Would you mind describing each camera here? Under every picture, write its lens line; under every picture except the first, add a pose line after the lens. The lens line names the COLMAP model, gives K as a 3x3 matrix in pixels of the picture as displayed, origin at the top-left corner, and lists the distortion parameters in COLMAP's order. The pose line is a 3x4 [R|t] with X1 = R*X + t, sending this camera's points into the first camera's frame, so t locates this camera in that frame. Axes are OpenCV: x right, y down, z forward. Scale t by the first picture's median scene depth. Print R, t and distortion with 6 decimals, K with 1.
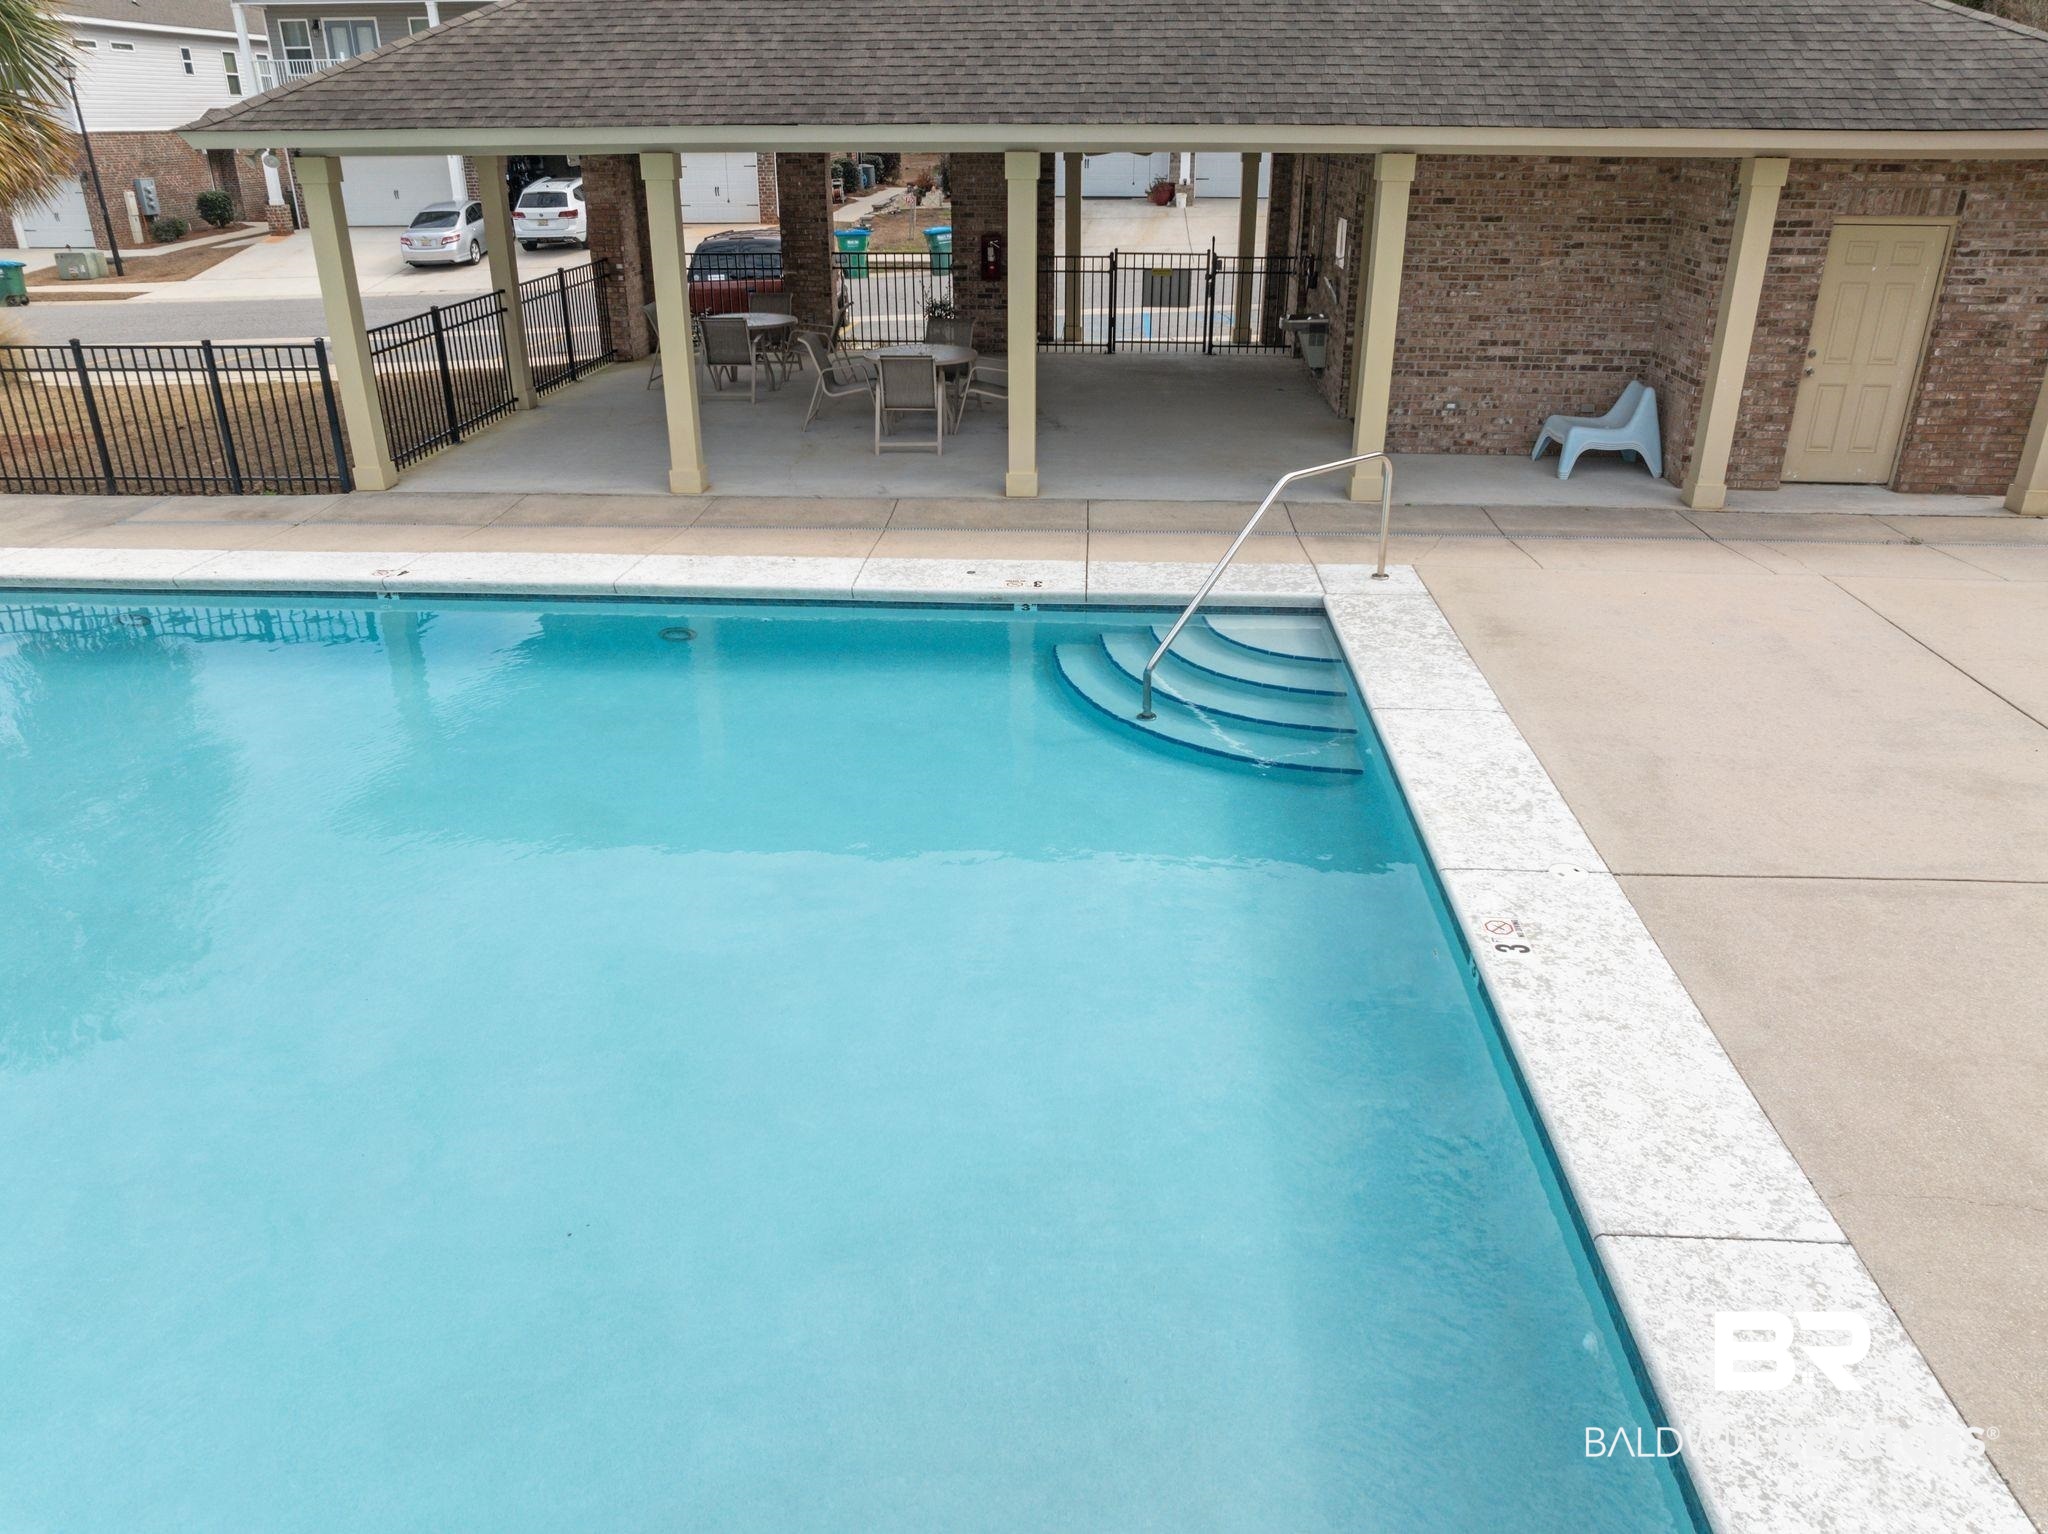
lens RADIAL K [[1434.3, 0, 1024.0], [0, 1434.3, 767.0], [0, 0, 1]] dist [-0.043367, 0.003373]
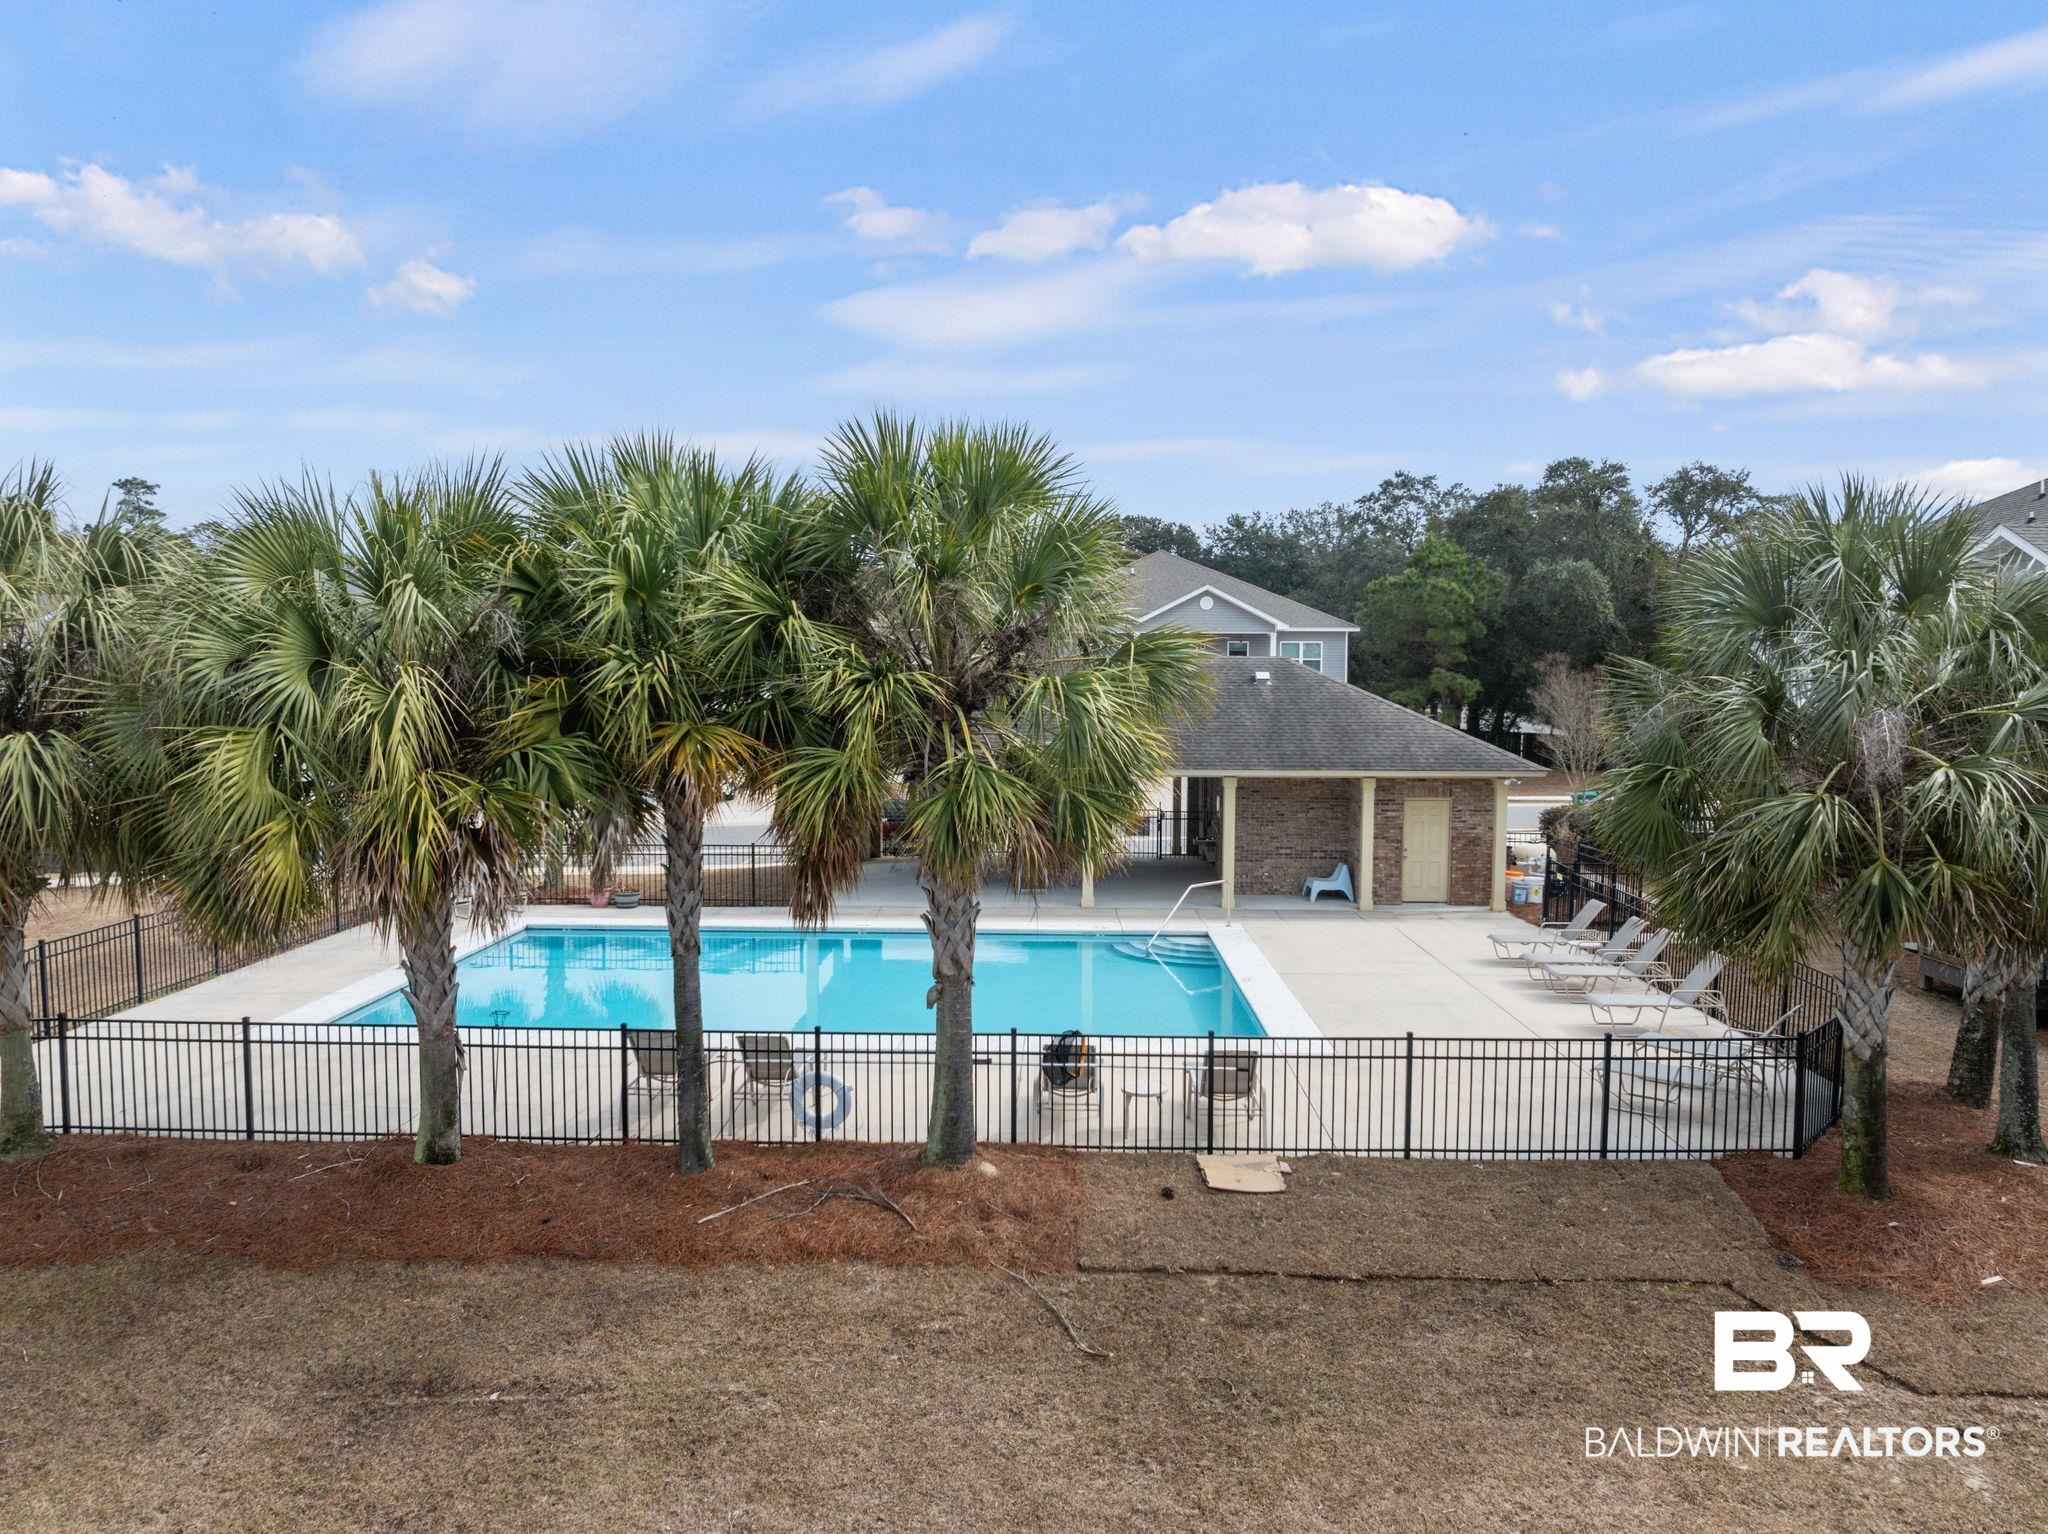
lens RADIAL K [[1434.3, 0, 1024.0], [0, 1434.3, 767.0], [0, 0, 1]] dist [-0.043367, 0.003373]
pose [[0.999382, 0.005804, 0.034682, -0.191275], [0.007038, 0.933308, -0.359009, 0.452111], [-0.034453, 0.359031, 0.932690, -1.324376]]
